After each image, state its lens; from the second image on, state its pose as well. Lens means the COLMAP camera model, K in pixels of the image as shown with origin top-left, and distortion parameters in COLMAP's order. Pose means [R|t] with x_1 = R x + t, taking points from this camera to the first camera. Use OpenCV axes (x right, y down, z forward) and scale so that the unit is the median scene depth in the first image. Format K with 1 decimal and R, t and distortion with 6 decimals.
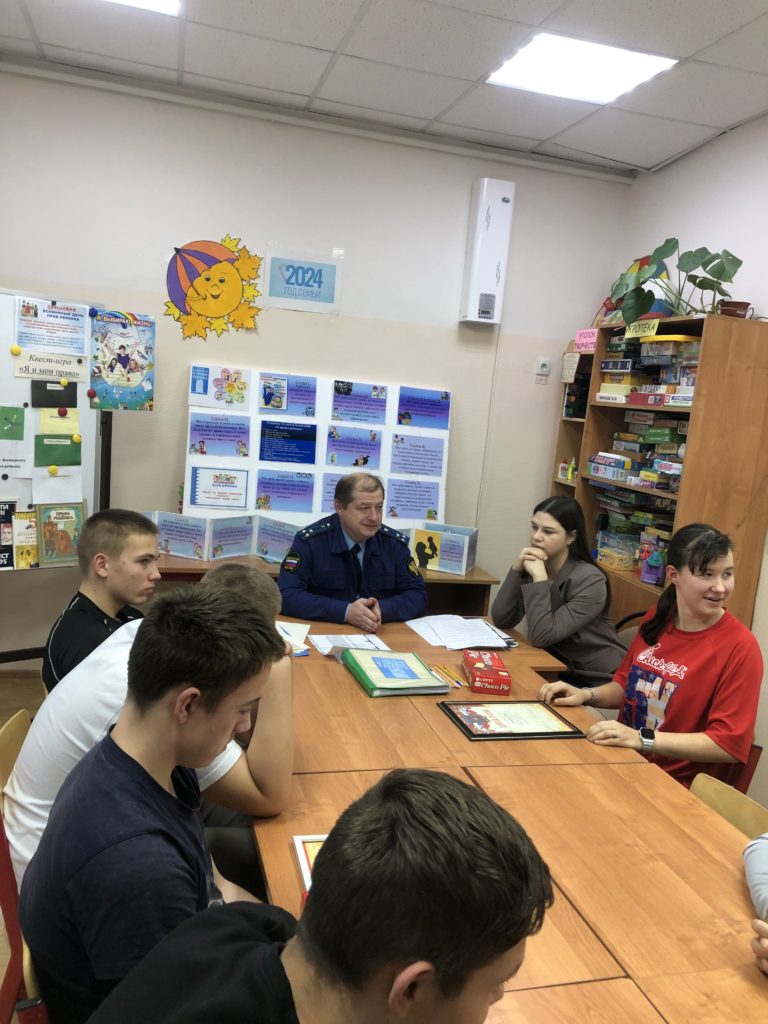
lens RADIAL K [[809.2, 0, 379.0], [0, 809.2, 495.5], [0, 0, 1]] dist [0.082171, -0.165140]
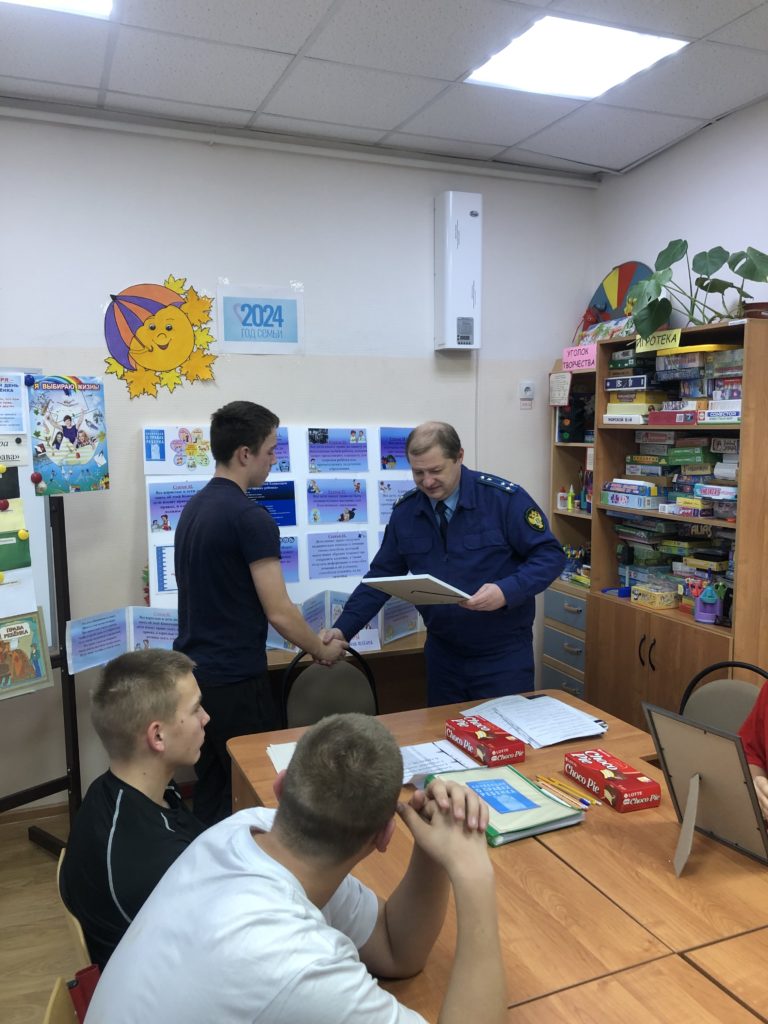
lens RADIAL K [[809.2, 0, 379.0], [0, 809.2, 495.5], [0, 0, 1]] dist [0.082171, -0.165140]
pose [[0.987600, -0.109106, 0.112879, -0.094764], [0.112658, 0.993305, -0.025571, -0.042346], [-0.109333, 0.037971, 0.993280, 0.130834]]
